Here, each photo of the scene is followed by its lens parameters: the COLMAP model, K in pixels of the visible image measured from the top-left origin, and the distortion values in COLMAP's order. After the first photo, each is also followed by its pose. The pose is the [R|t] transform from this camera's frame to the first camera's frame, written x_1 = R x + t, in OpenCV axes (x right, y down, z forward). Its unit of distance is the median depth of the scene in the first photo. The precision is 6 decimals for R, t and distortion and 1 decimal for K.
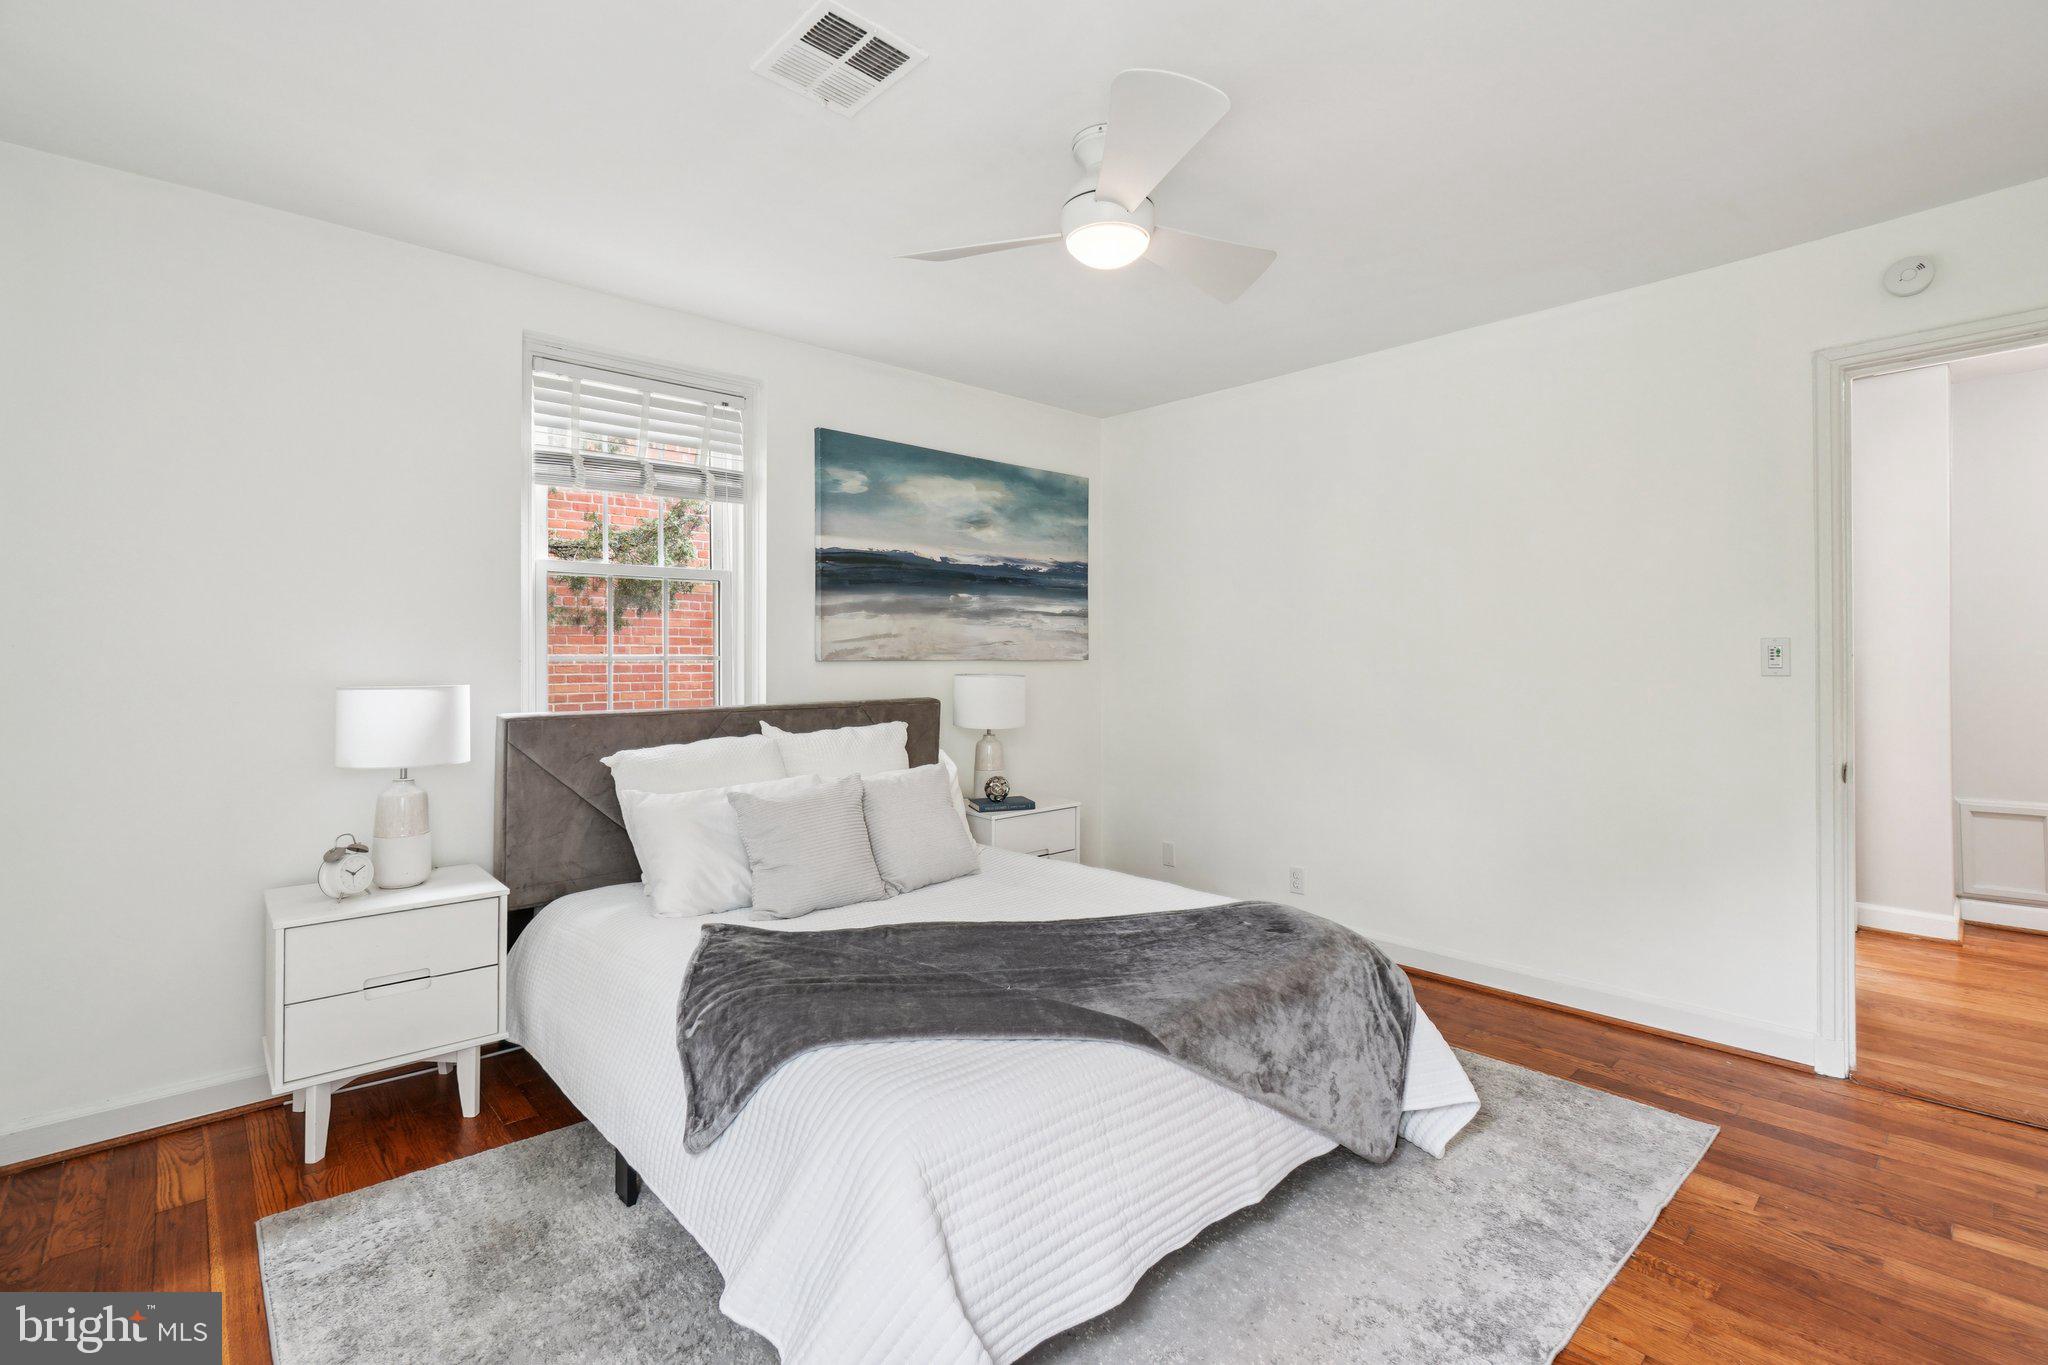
lens RADIAL K [[915.7, 0, 1033.3], [0, 915.7, 671.6], [0, 0, 1]] dist [-0.015555, 0.000526]
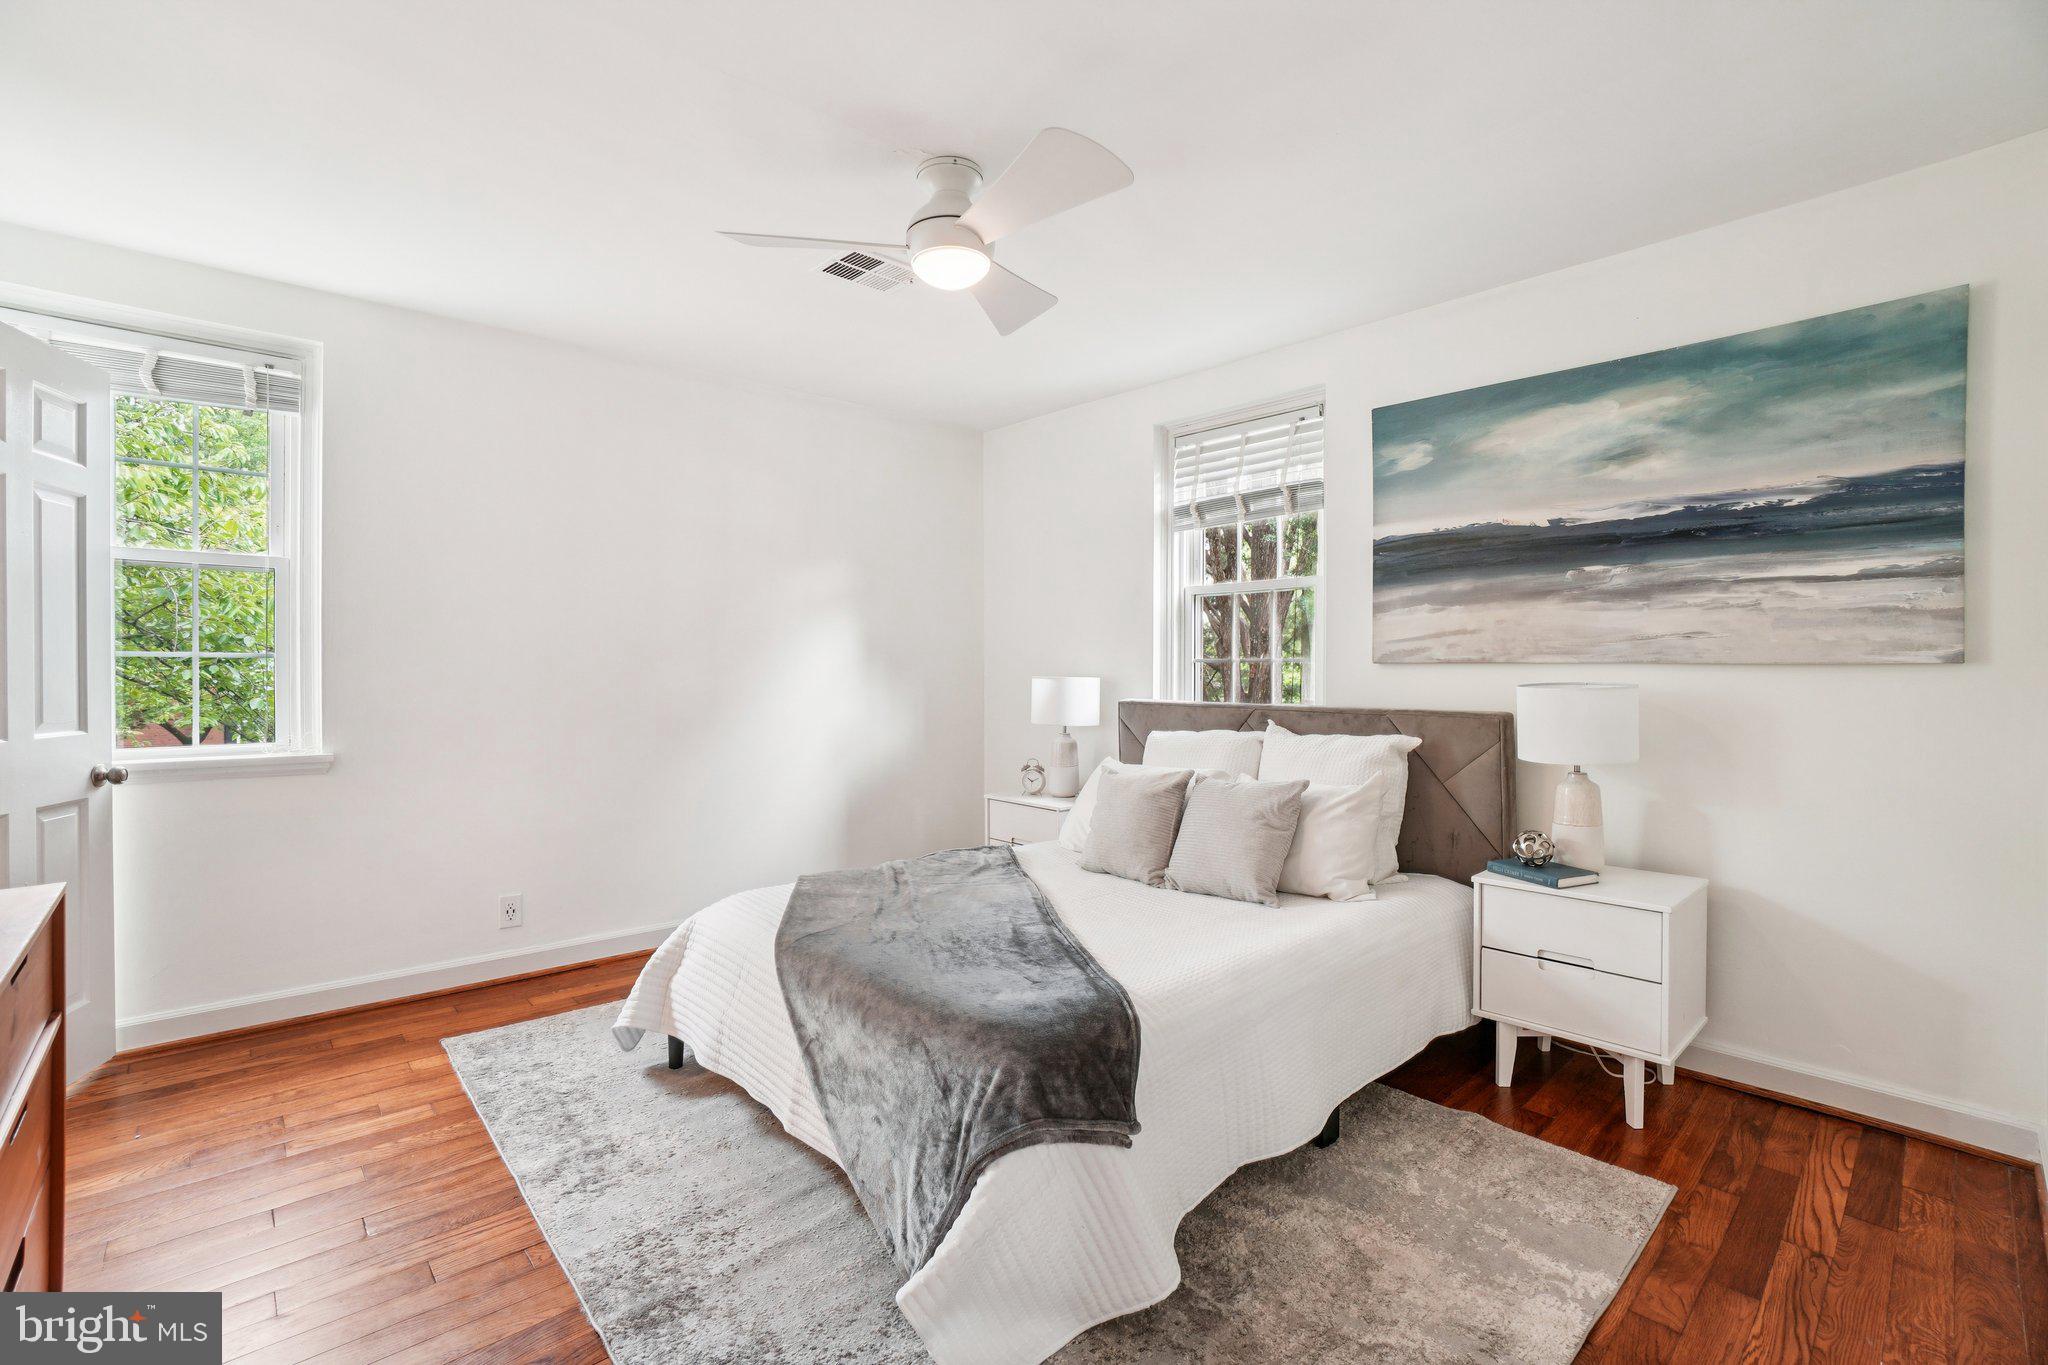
lens RADIAL K [[915.7, 0, 1027.7], [0, 915.7, 673.6], [0, 0, 1]] dist [-0.015555, 0.000526]
pose [[0.003352, 0.015992, -0.999867, 0.598516], [-0.012878, 0.999790, 0.015947, -0.009707], [0.999911, 0.012822, 0.003557, 0.568823]]
